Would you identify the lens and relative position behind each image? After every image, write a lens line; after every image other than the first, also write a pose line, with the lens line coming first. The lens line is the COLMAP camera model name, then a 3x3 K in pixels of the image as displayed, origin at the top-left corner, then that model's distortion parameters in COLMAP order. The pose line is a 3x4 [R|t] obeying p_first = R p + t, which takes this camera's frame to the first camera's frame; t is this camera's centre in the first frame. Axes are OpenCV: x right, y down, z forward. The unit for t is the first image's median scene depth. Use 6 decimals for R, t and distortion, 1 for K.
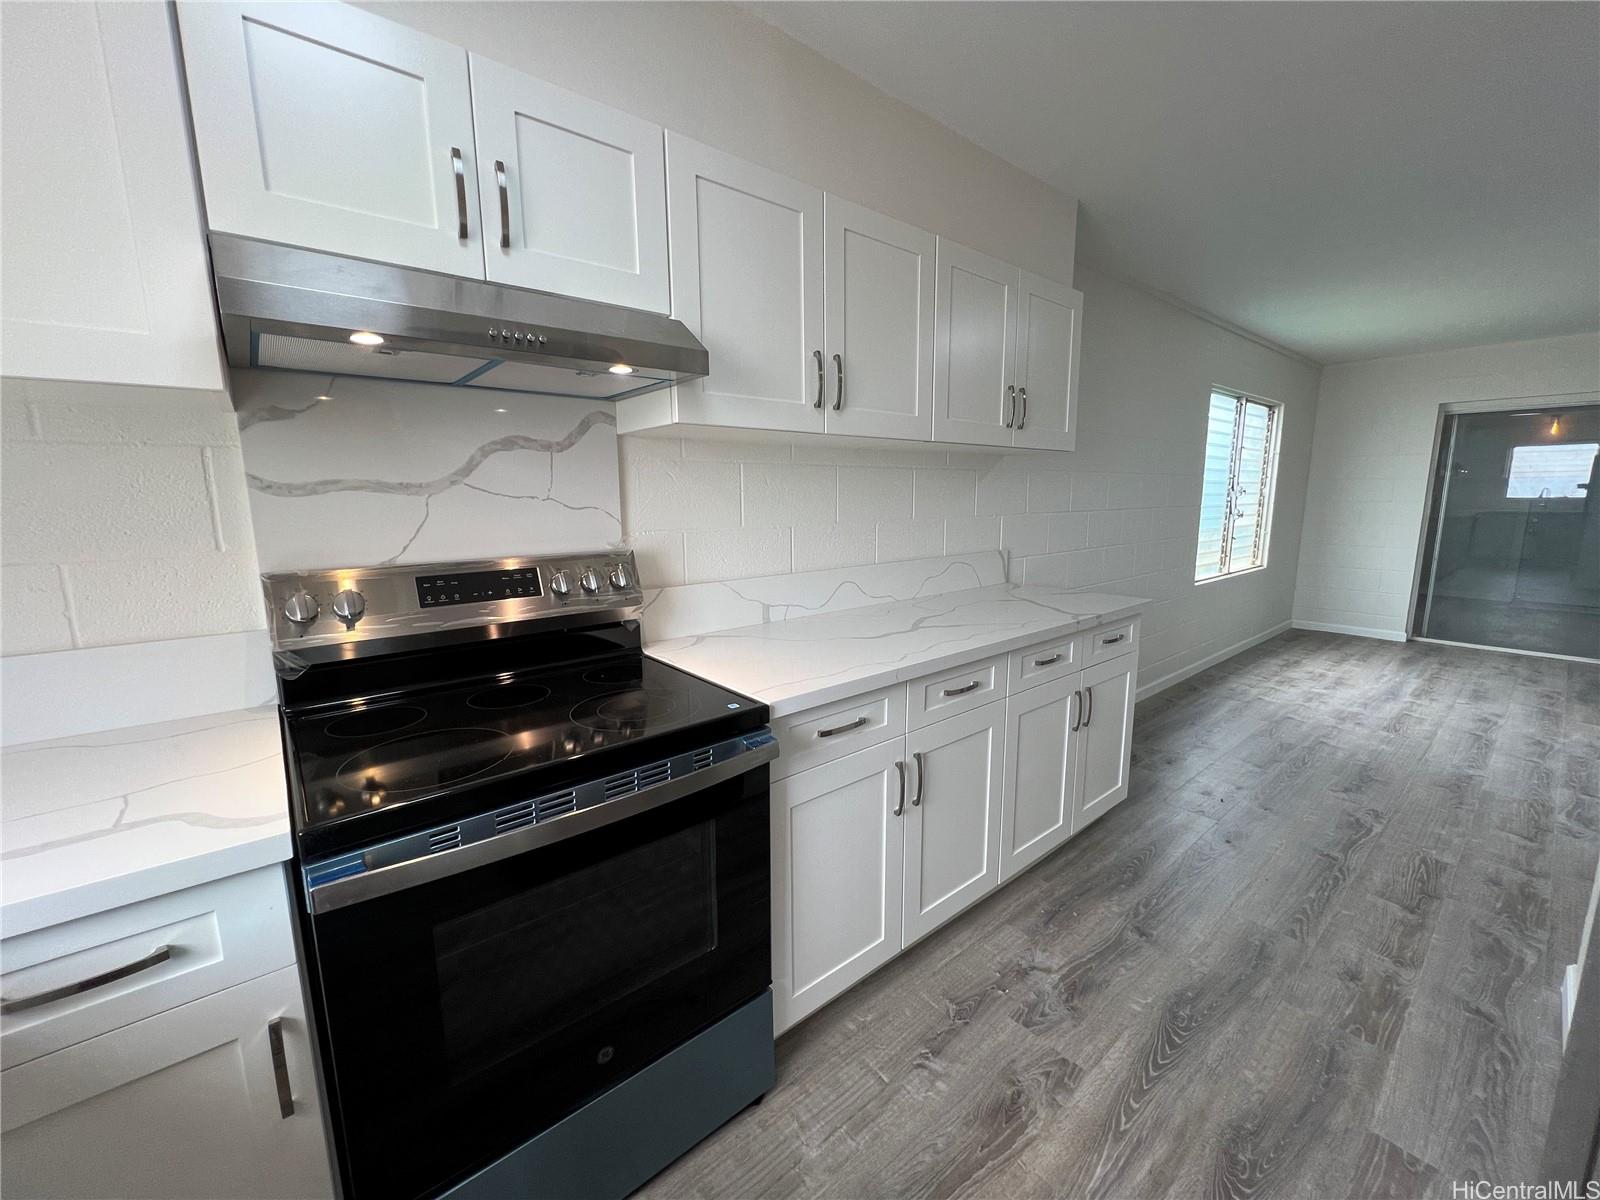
lens RADIAL K [[642.8, 0, 805.9], [0, 642.8, 597.2], [0, 0, 1]] dist [-0.003781, 0.000147]
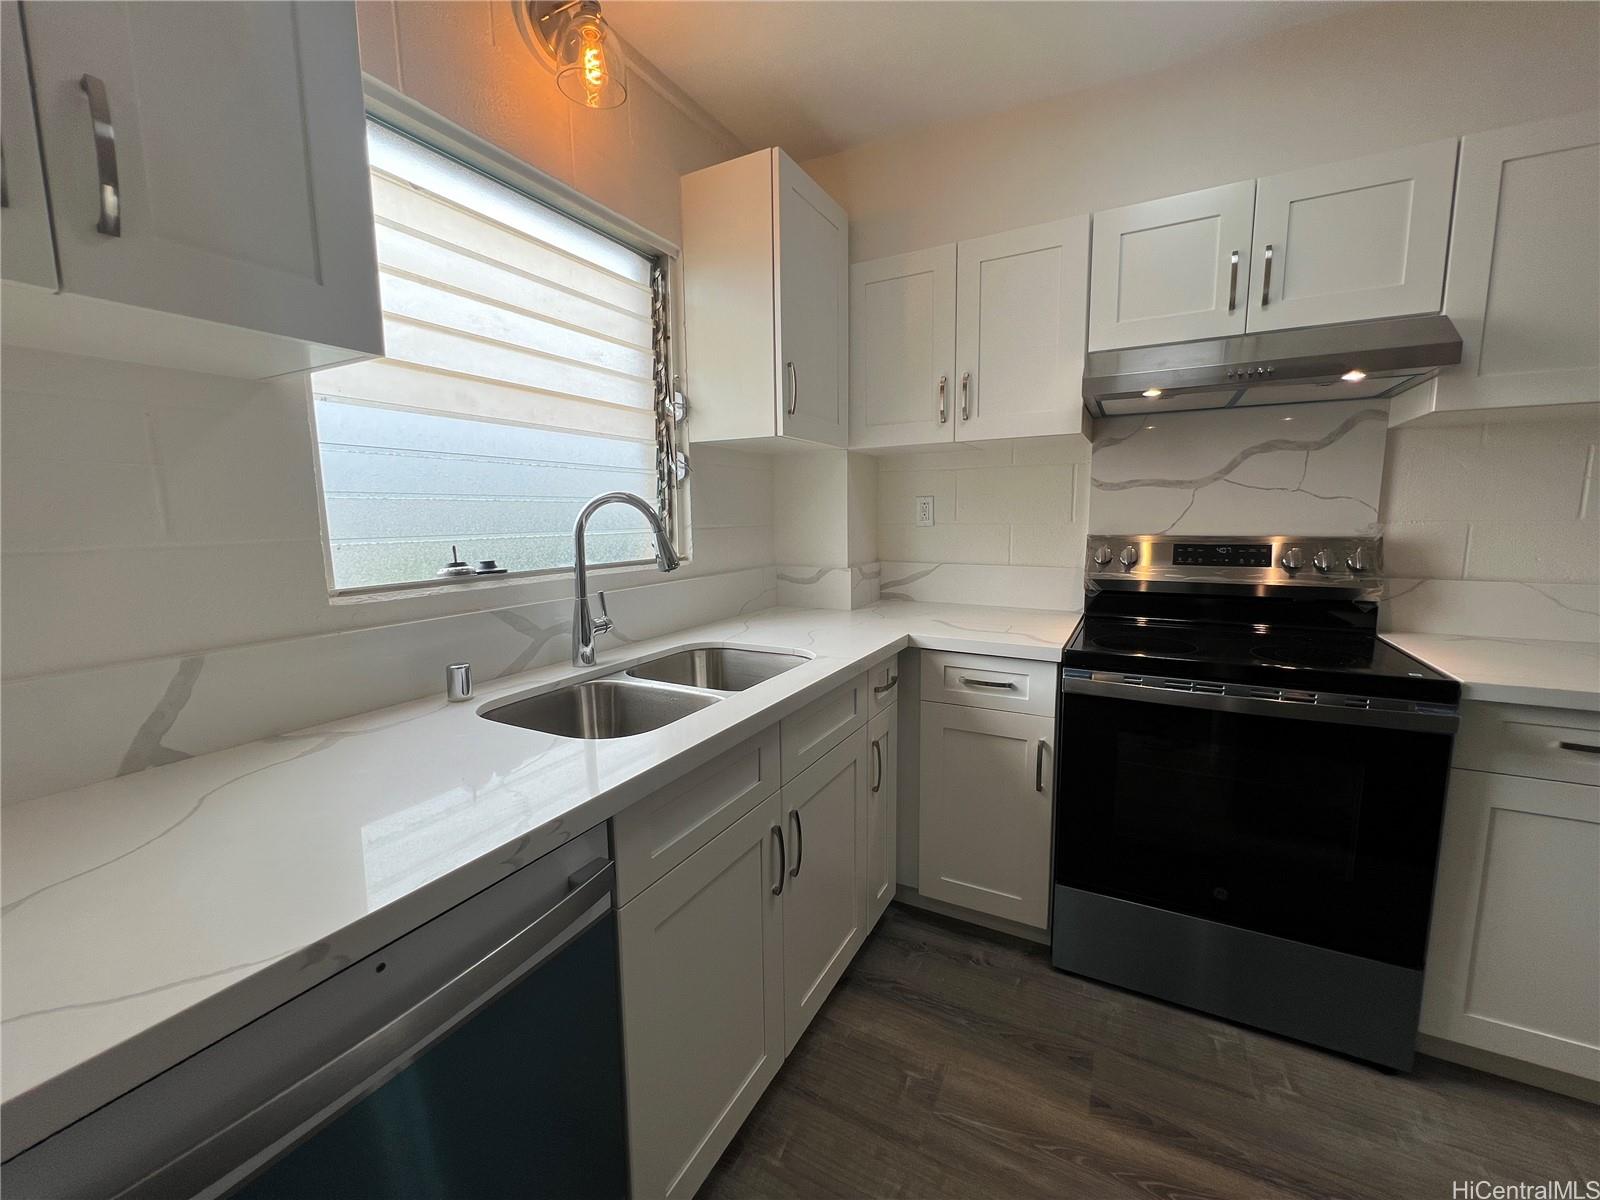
lens RADIAL K [[642.8, 0, 794.4], [0, 642.8, 594.7], [0, 0, 1]] dist [-0.003781, 0.000147]
pose [[0.358241, 0.118314, -0.926102, 0.420276], [-0.142520, 0.987243, 0.070994, 0.095280], [0.922687, 0.106555, 0.370533, -0.308925]]
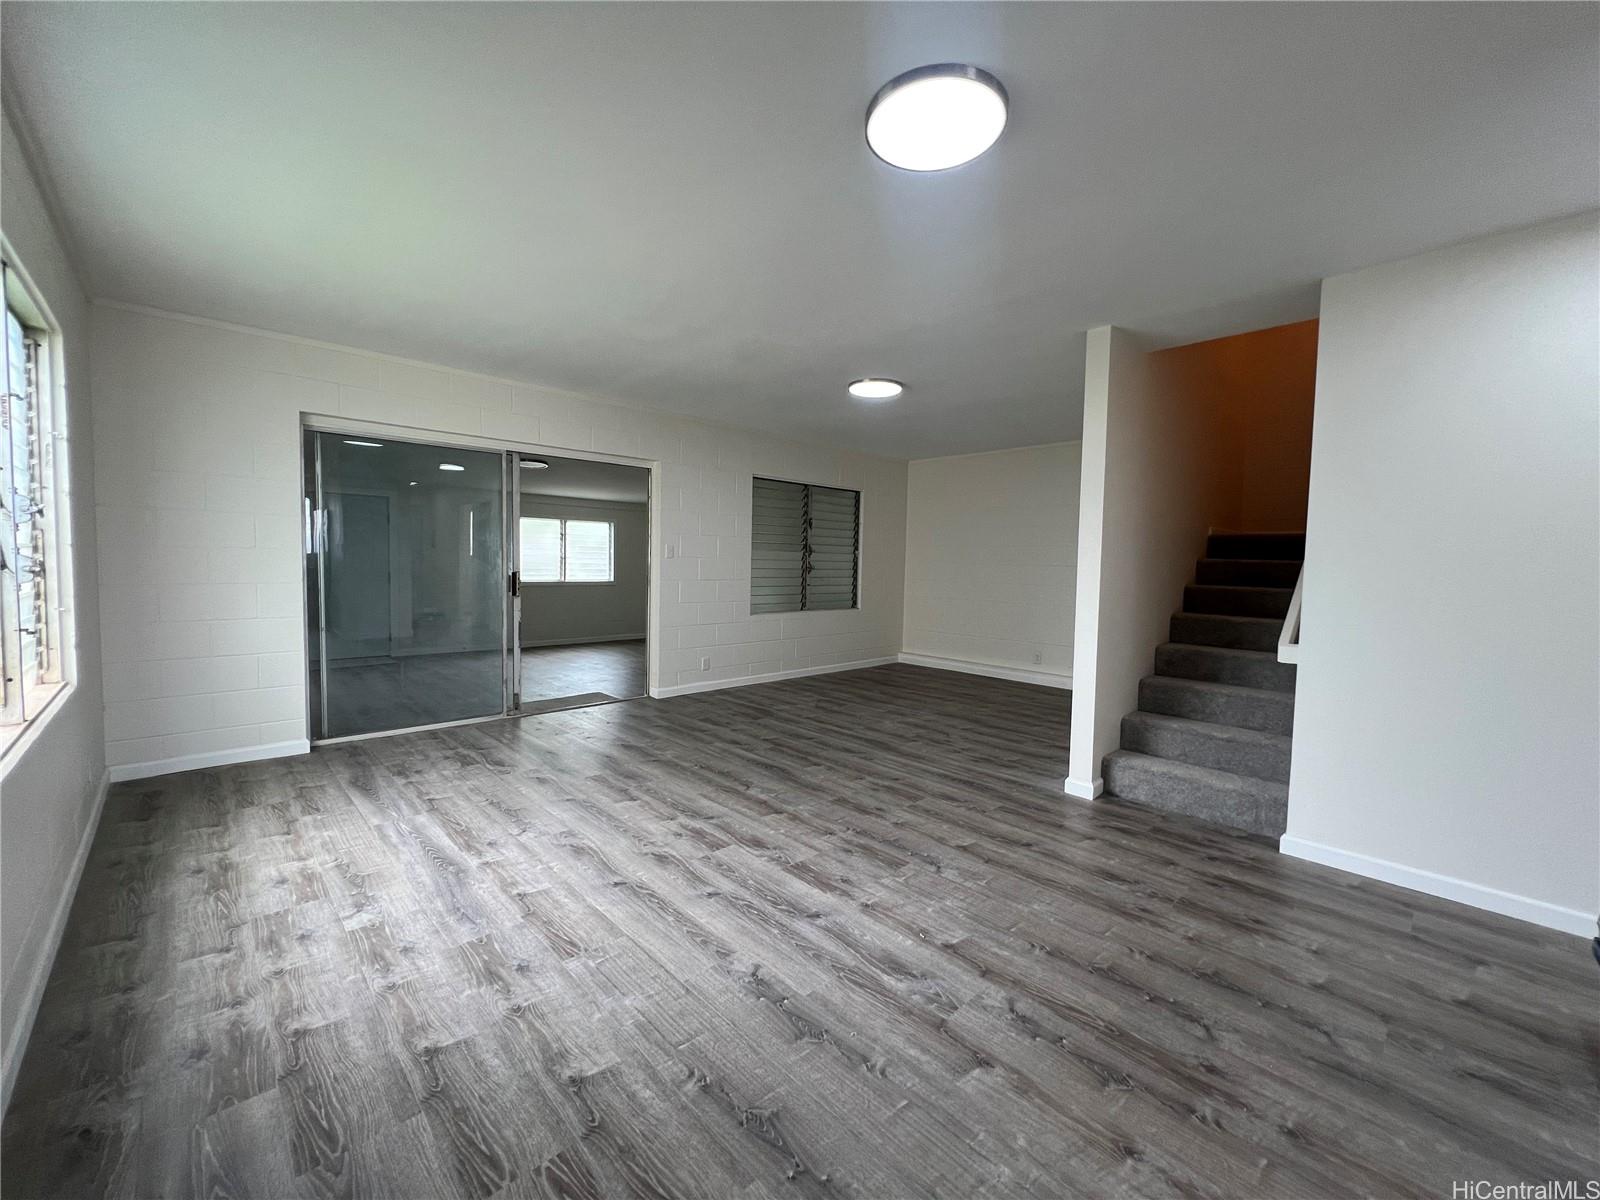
lens RADIAL K [[642.8, 0, 800.3], [0, 642.8, 602.4], [0, 0, 1]] dist [-0.003781, 0.000147]
pose [[-0.062574, -0.059348, 0.996274, 0.885578], [0.139114, 0.987967, 0.067591, -0.240711], [-0.988297, 0.142825, -0.053565, 1.916097]]
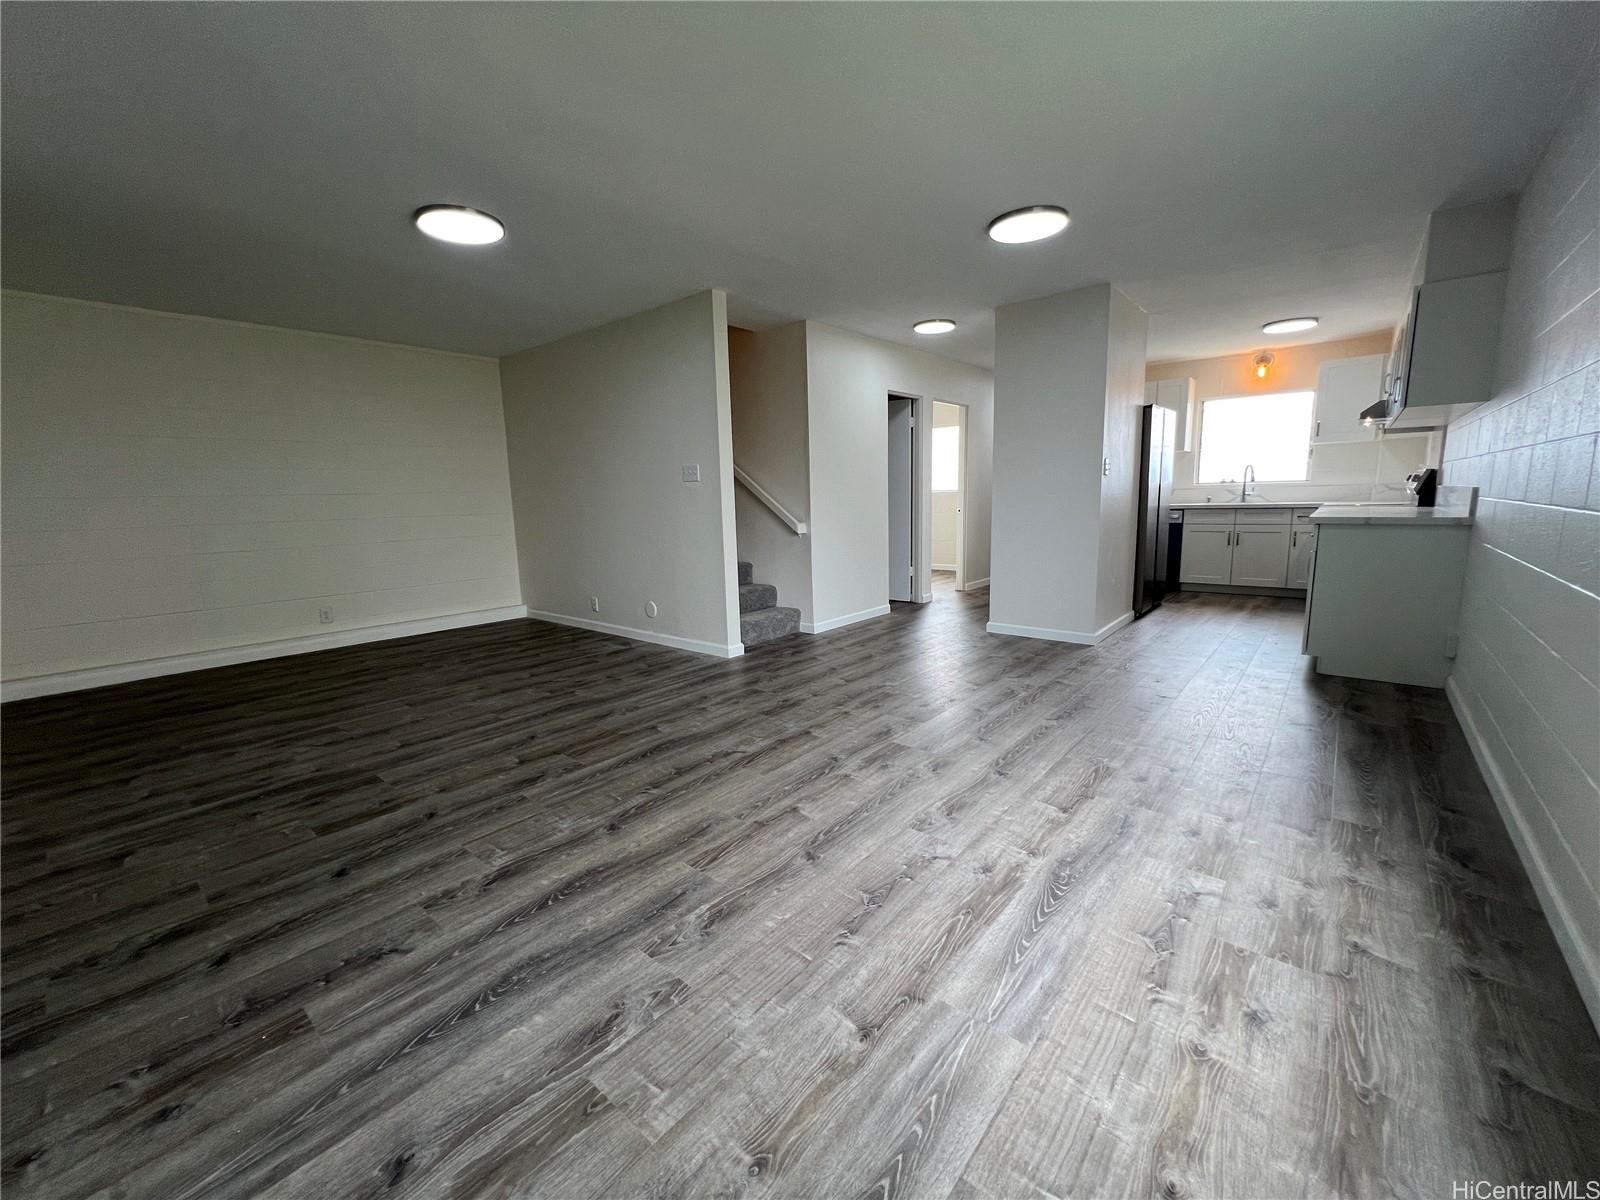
lens RADIAL K [[642.8, 0, 802.5], [0, 642.8, 599.5], [0, 0, 1]] dist [-0.003781, 0.000147]
pose [[-0.984975, 0.058648, -0.162436, 3.279669], [0.004565, 0.949083, 0.314993, -0.487697], [0.172639, 0.309519, -0.935090, 3.775921]]
